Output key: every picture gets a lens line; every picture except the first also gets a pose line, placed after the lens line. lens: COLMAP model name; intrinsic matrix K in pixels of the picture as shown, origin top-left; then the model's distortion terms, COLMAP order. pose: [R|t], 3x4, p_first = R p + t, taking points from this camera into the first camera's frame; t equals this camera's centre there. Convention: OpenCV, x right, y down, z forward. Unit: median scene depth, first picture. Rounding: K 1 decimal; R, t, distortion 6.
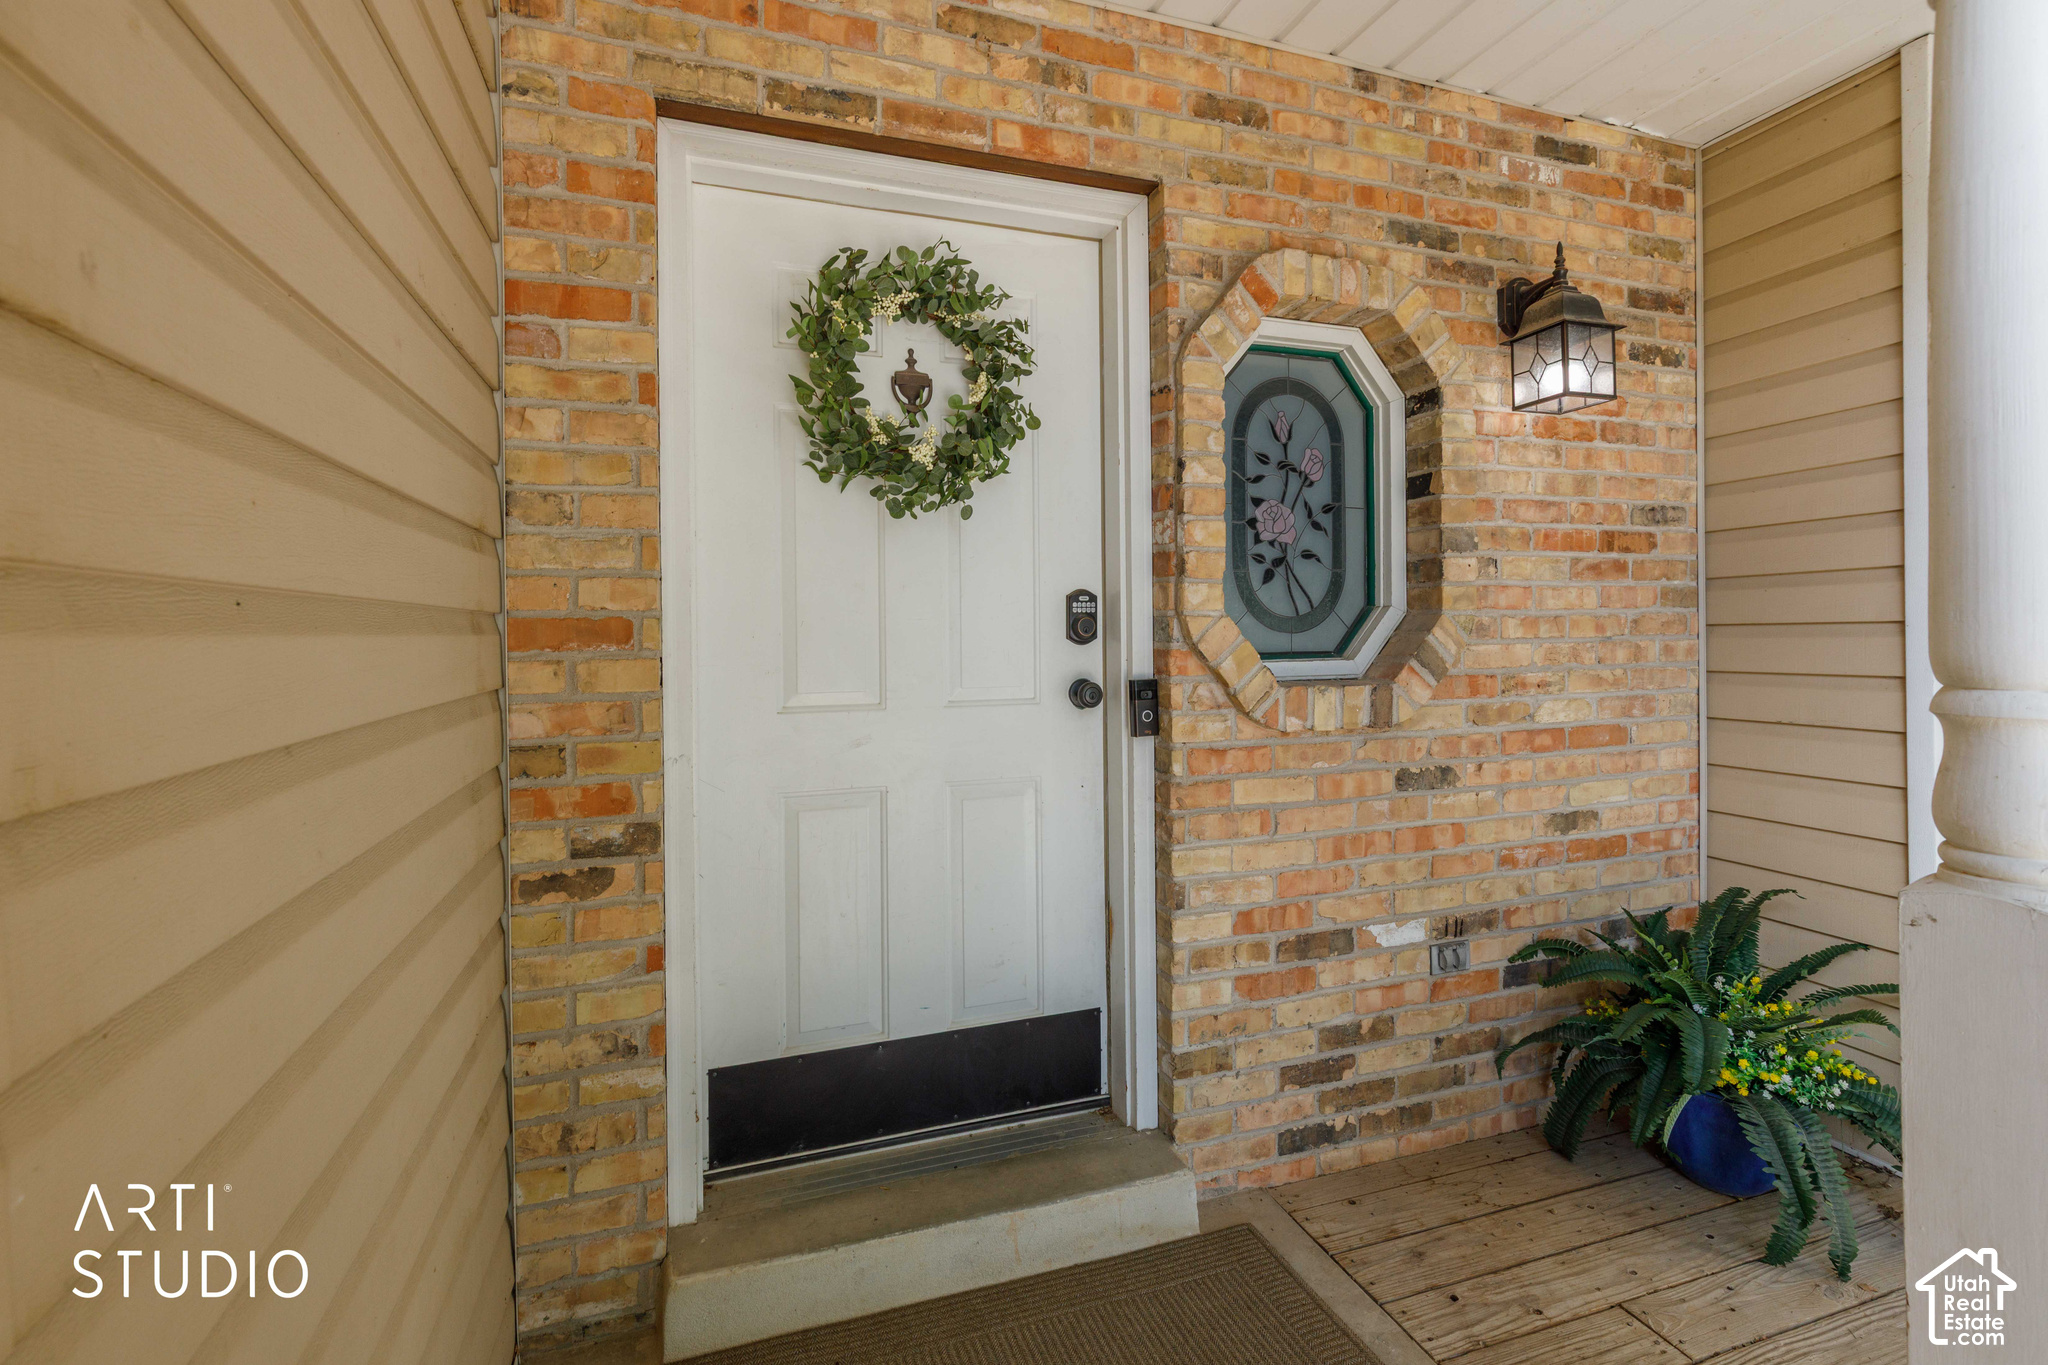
lens RADIAL K [[940.4, 0, 1018.6], [0, 940.4, 633.4], [0, 0, 1]] dist [0.007369, -0.001069]
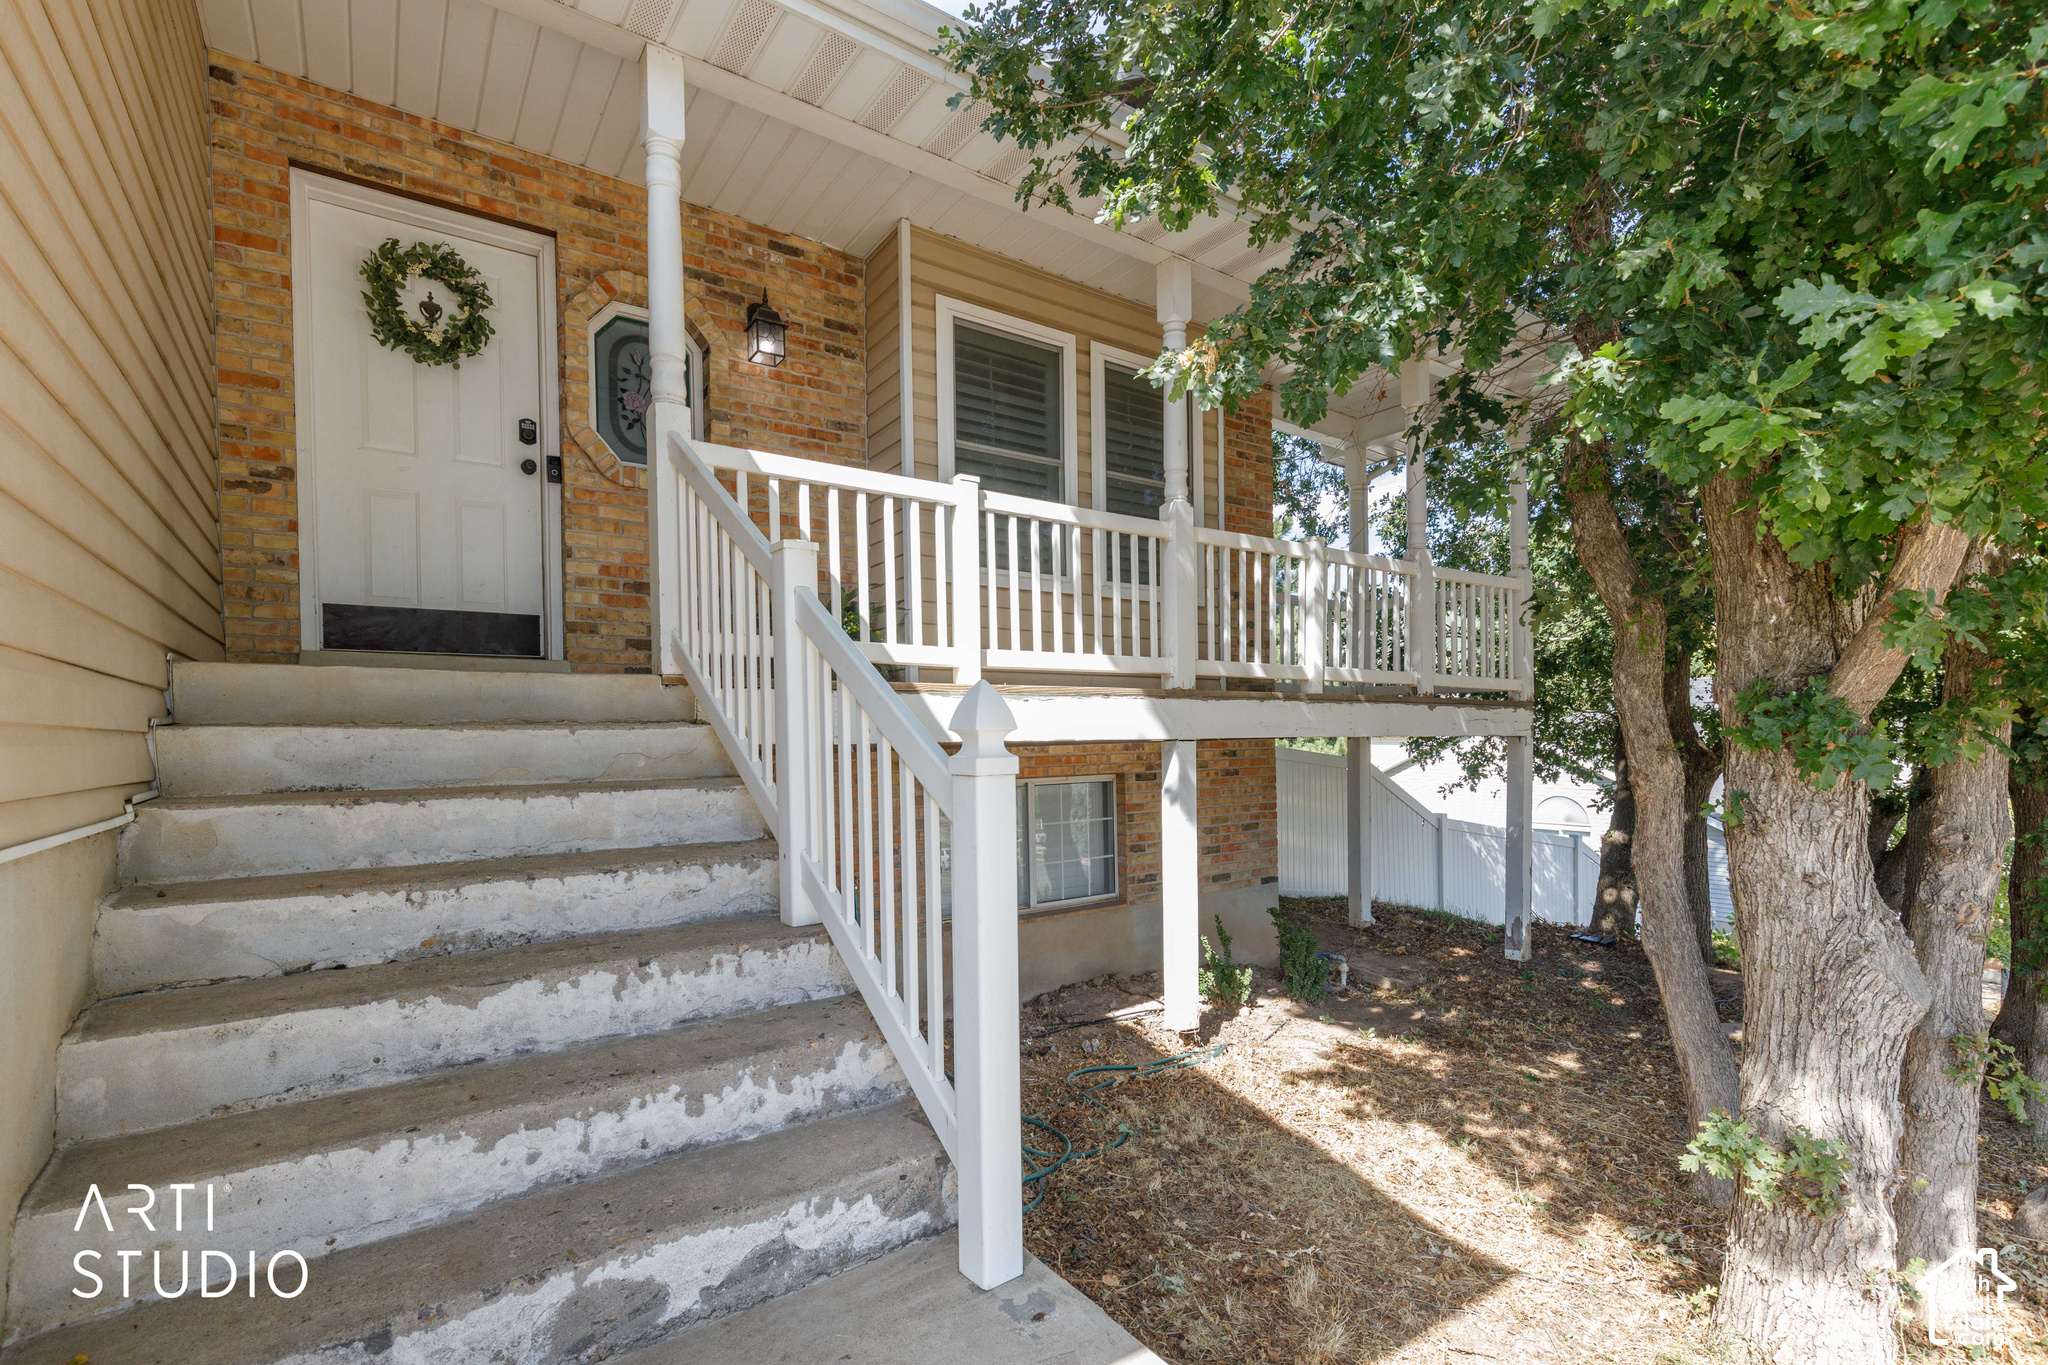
lens RADIAL K [[940.4, 0, 1023.3], [0, 940.4, 748.3], [0, 0, 1]] dist [0.007369, -0.001069]
pose [[0.962309, -0.007465, 0.271855, 0.565137], [0.006751, 0.999971, 0.003558, 0.705584], [-0.271874, -0.001589, 0.962332, -1.378385]]
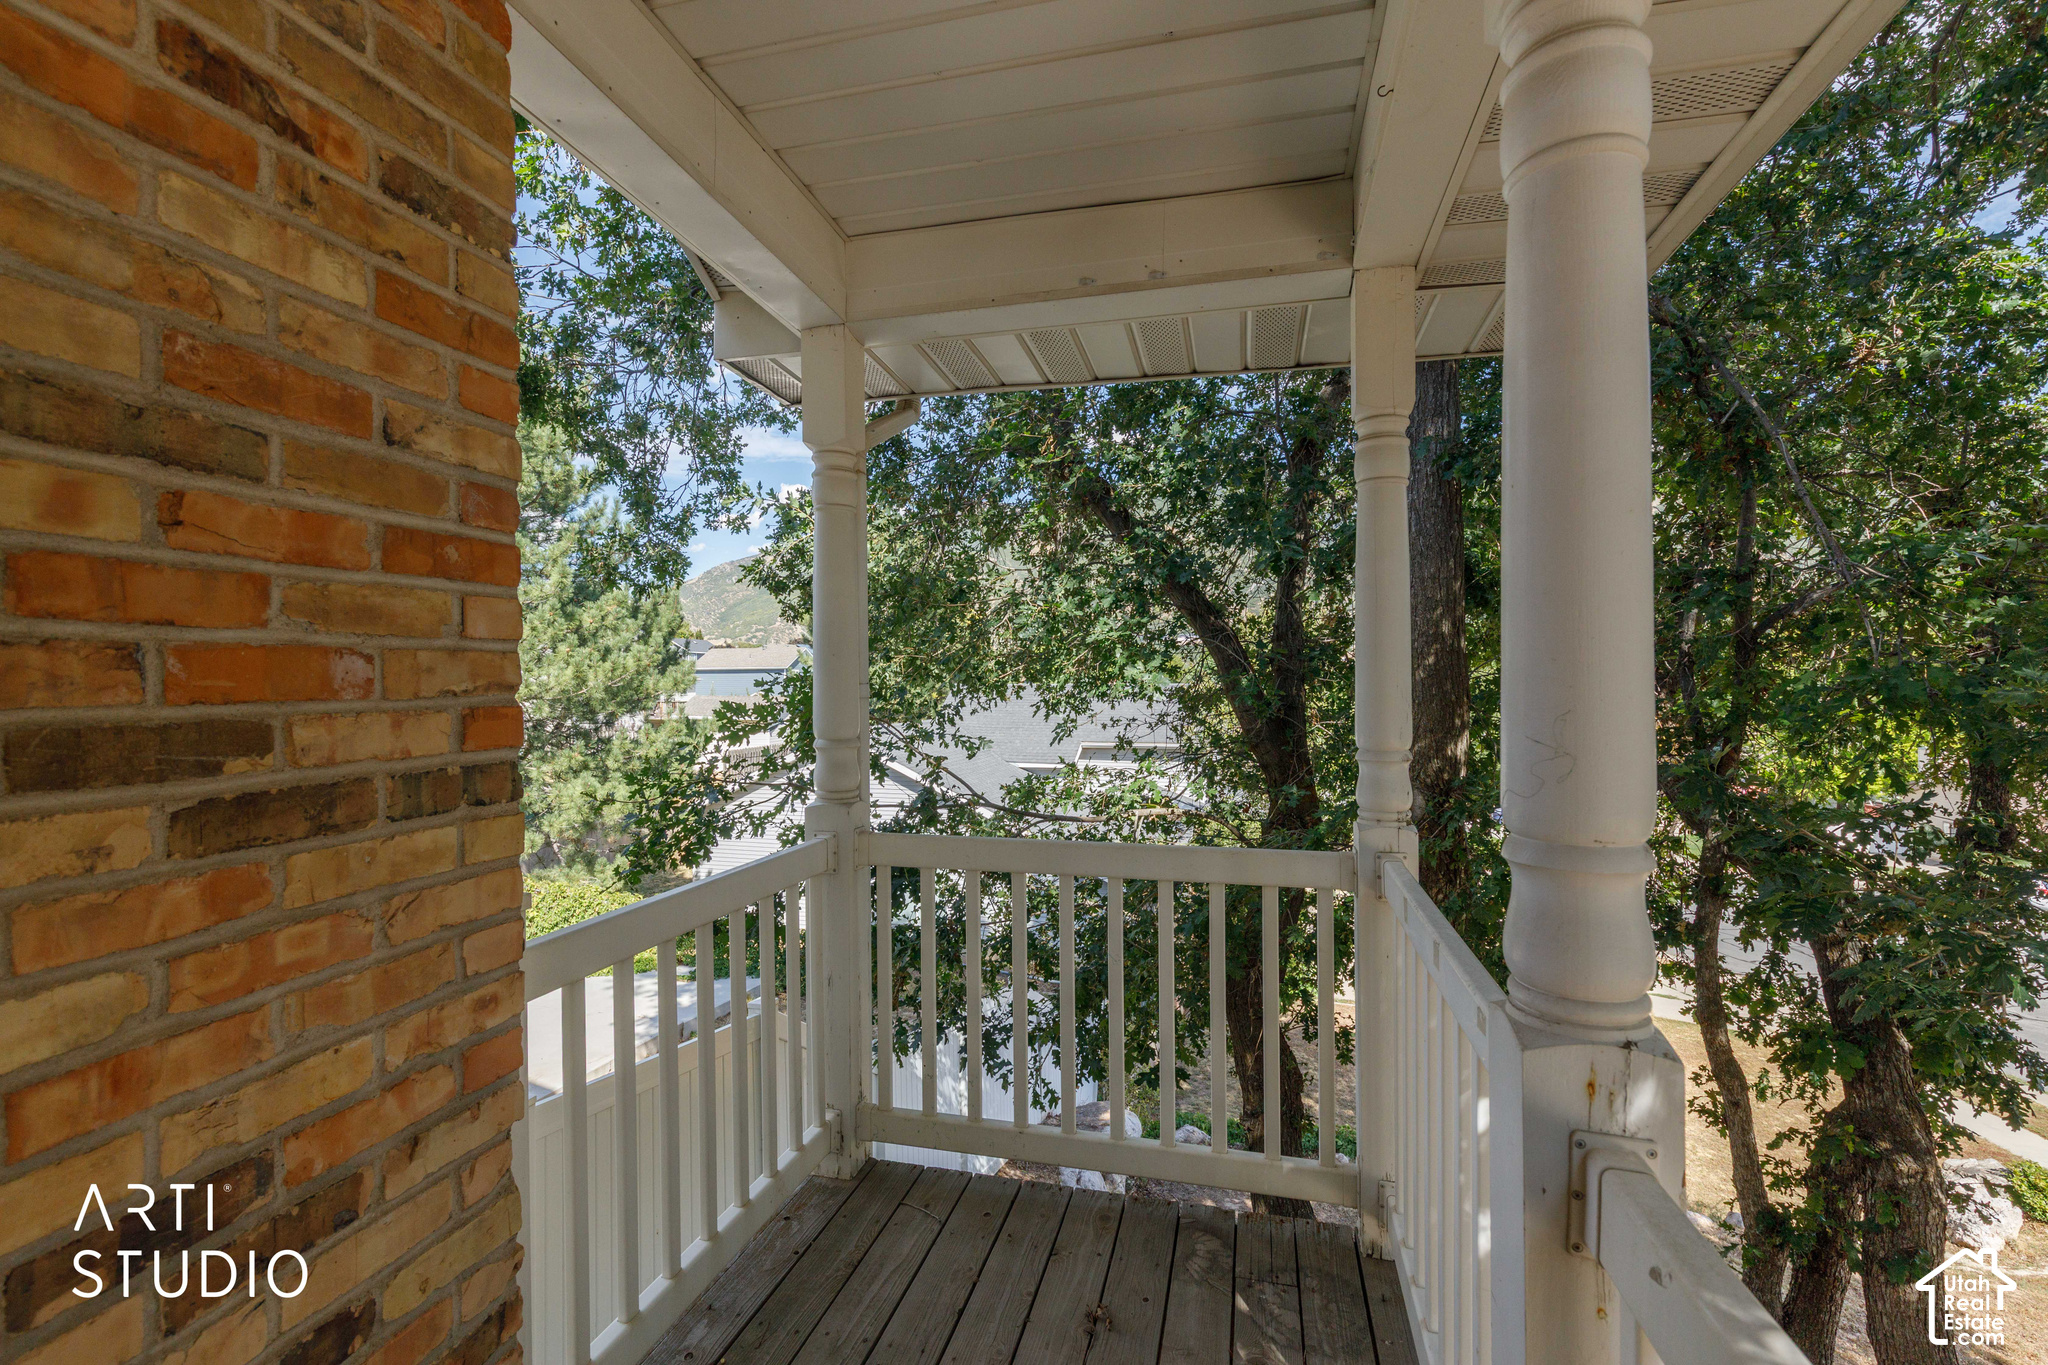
lens RADIAL K [[940.4, 0, 1013.8], [0, 940.4, 687.5], [0, 0, 1]] dist [0.007369, -0.001069]
pose [[0.556284, -0.005548, 0.830974, 2.030600], [0.002620, 0.999984, 0.004923, -0.075549], [-0.830988, -0.000561, 0.556290, 1.110814]]
